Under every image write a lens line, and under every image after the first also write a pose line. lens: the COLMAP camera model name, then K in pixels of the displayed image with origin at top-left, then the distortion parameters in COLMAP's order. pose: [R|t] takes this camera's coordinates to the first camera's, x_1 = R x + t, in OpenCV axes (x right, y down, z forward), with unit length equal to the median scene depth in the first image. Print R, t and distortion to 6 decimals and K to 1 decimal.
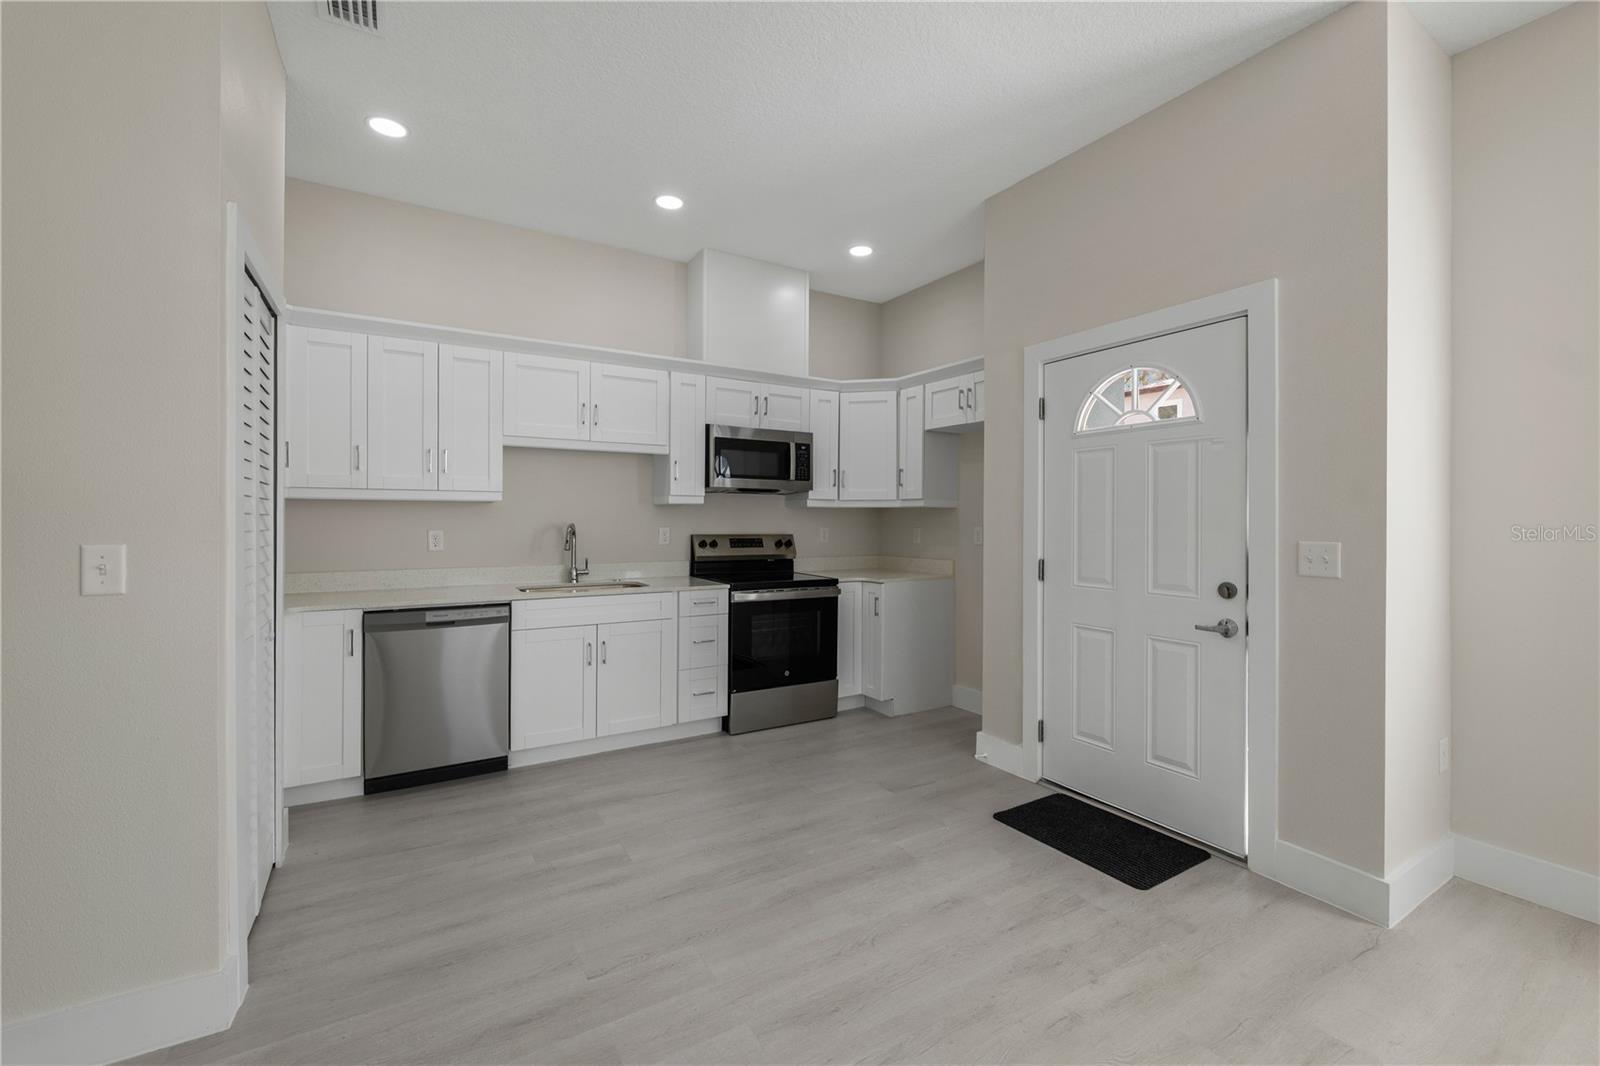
lens RADIAL K [[667.9, 0, 805.4], [0, 667.9, 523.0], [0, 0, 1]] dist [-0.007515, 0.000362]
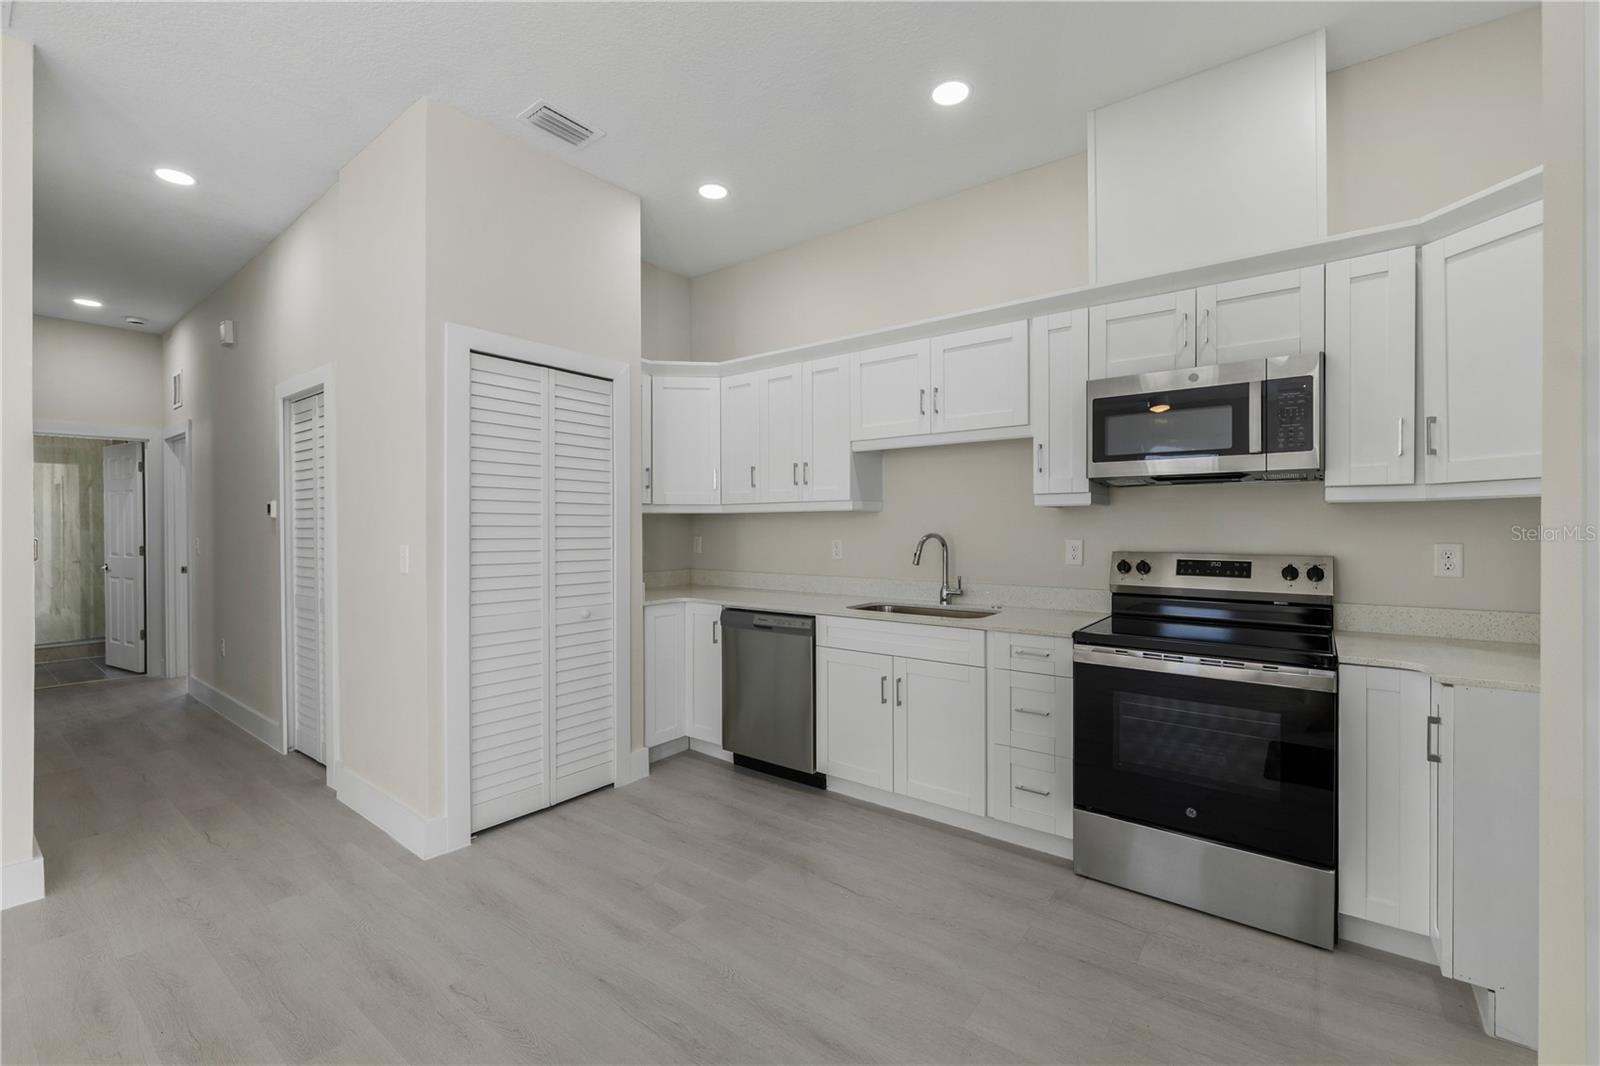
lens RADIAL K [[667.9, 0, 786.8], [0, 667.9, 531.7], [0, 0, 1]] dist [-0.007515, 0.000362]
pose [[0.357998, 0.000591, -0.933722, 0.406465], [-0.000875, 1.000000, 0.000298, -0.002479], [0.933722, 0.000711, 0.357998, 0.568996]]
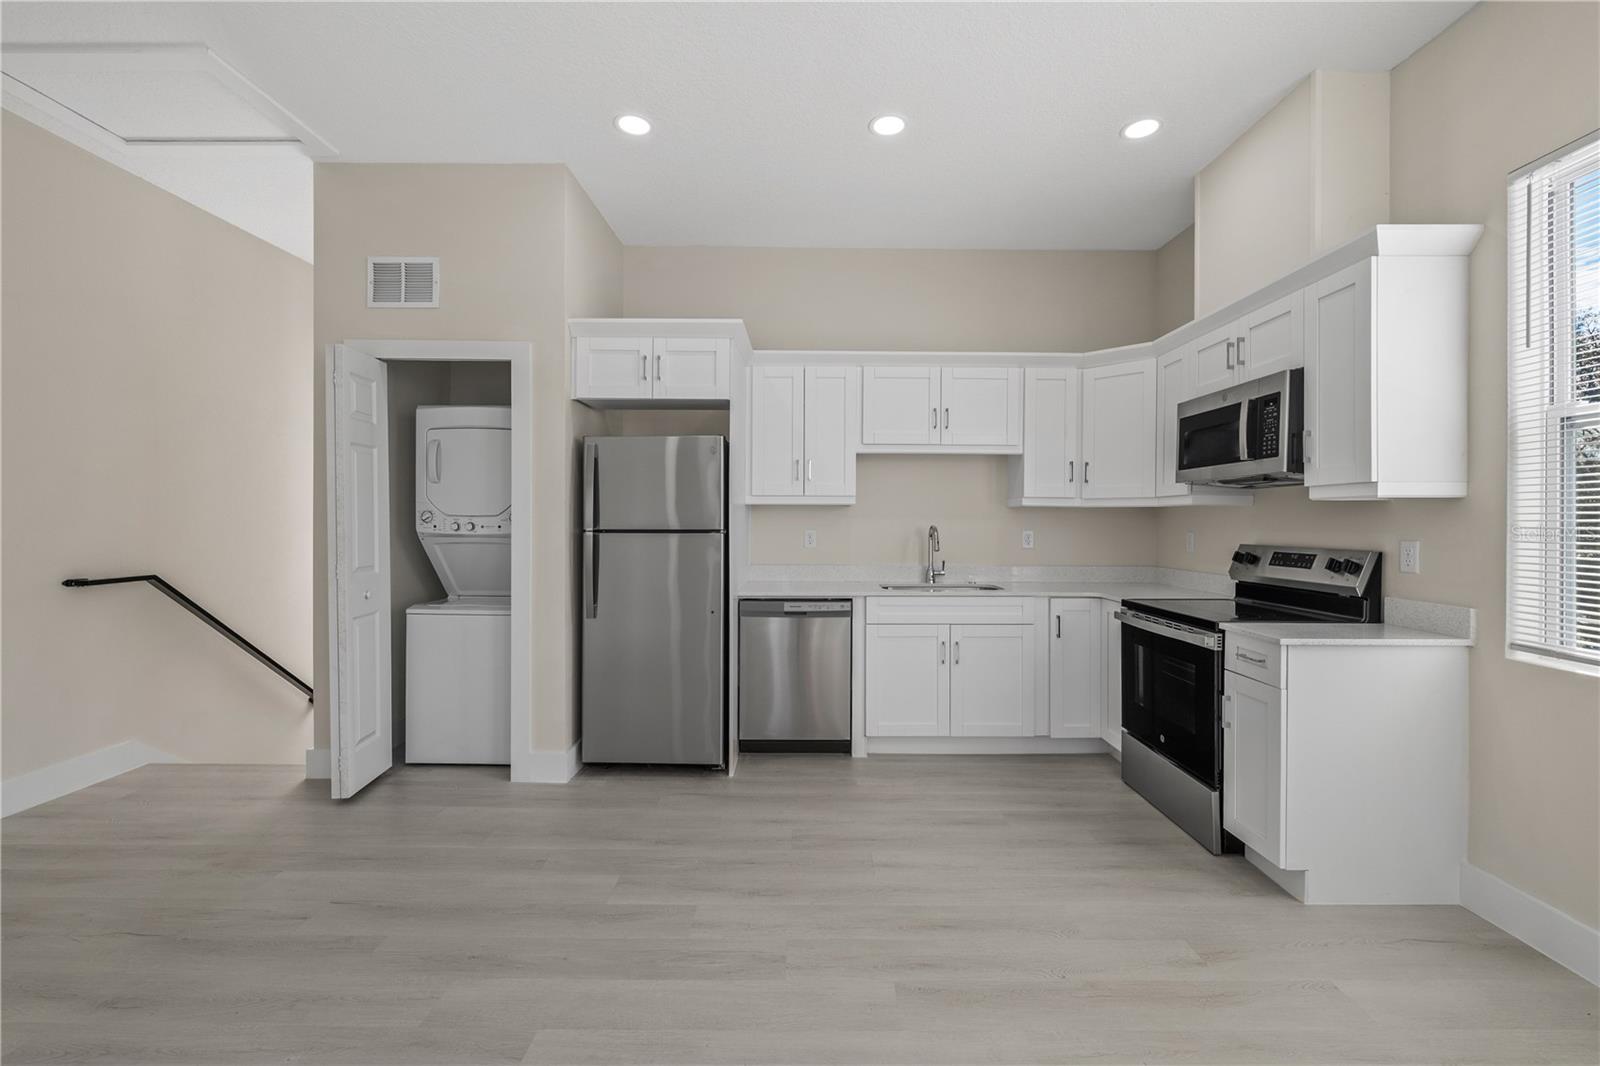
lens RADIAL K [[667.9, 0, 795.3], [0, 667.9, 530.2], [0, 0, 1]] dist [-0.007515, 0.000362]
pose [[0.851521, 0.007514, -0.524267, 0.033578], [-0.003908, 0.999960, 0.007984, 0.000067], [0.524306, -0.004750, 0.851517, 0.021272]]
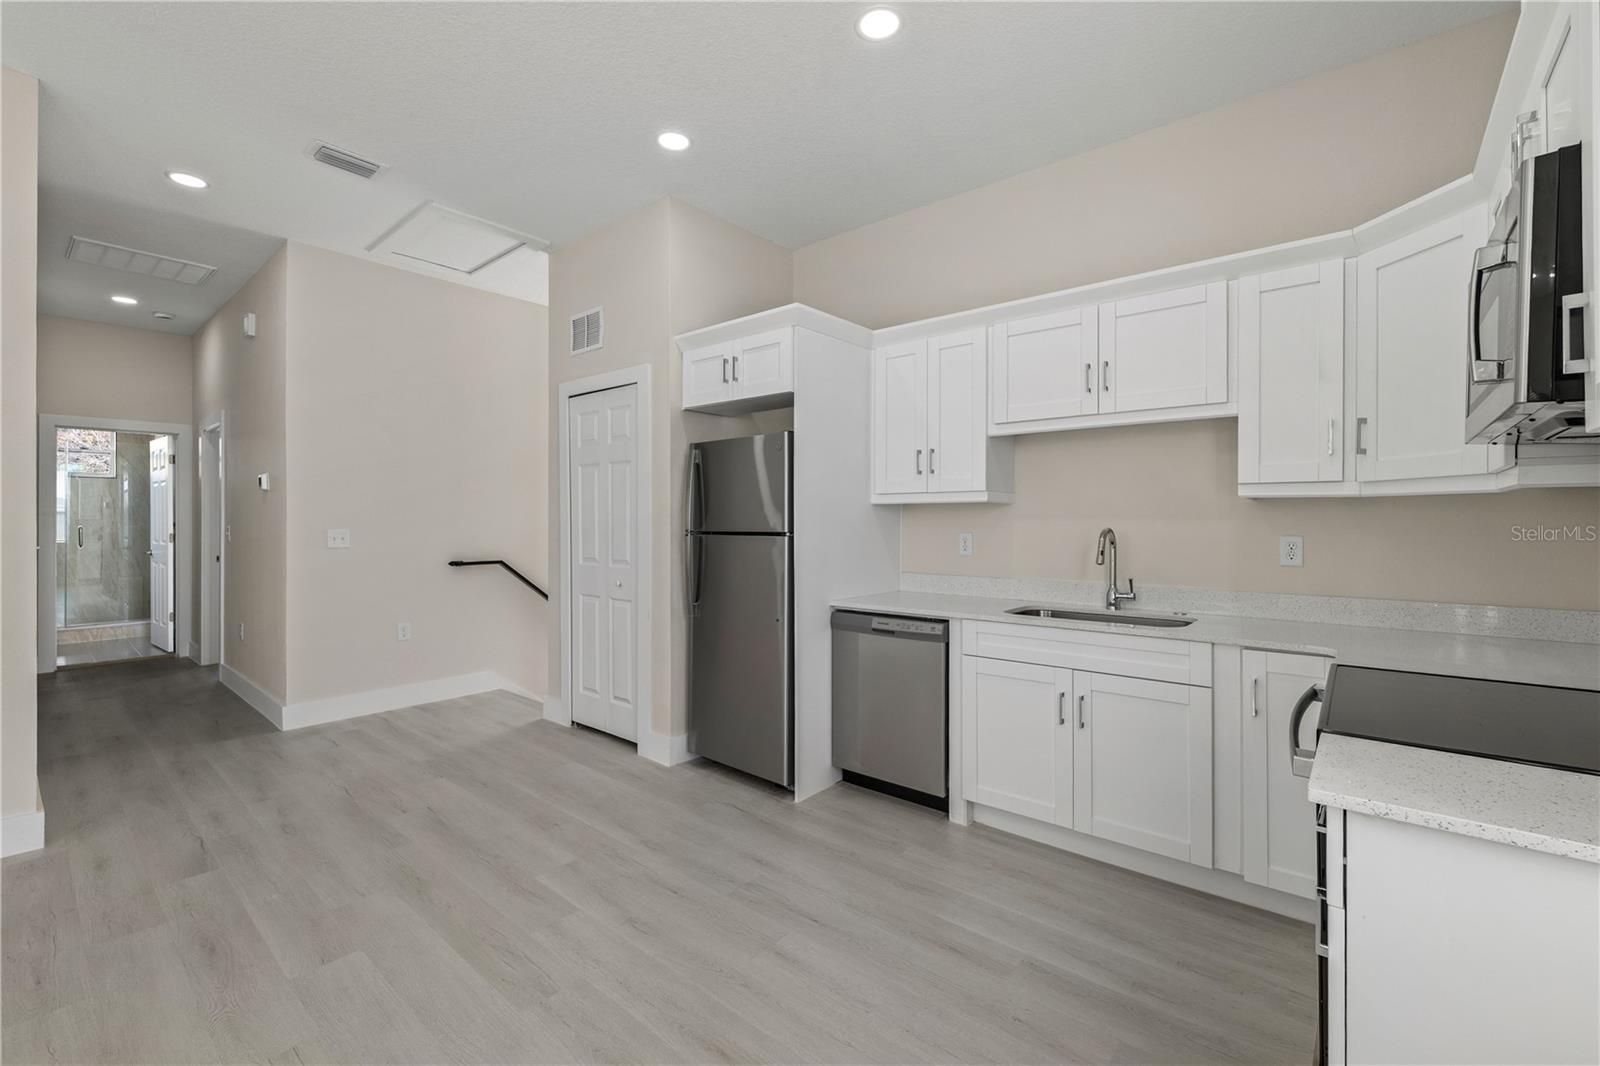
lens RADIAL K [[667.9, 0, 784.2], [0, 667.9, 521.1], [0, 0, 1]] dist [-0.007515, 0.000362]
pose [[0.313612, -0.004588, -0.949540, 0.280539], [-0.005122, 0.999966, -0.006523, -0.001416], [0.949537, 0.006910, 0.313578, 0.487799]]
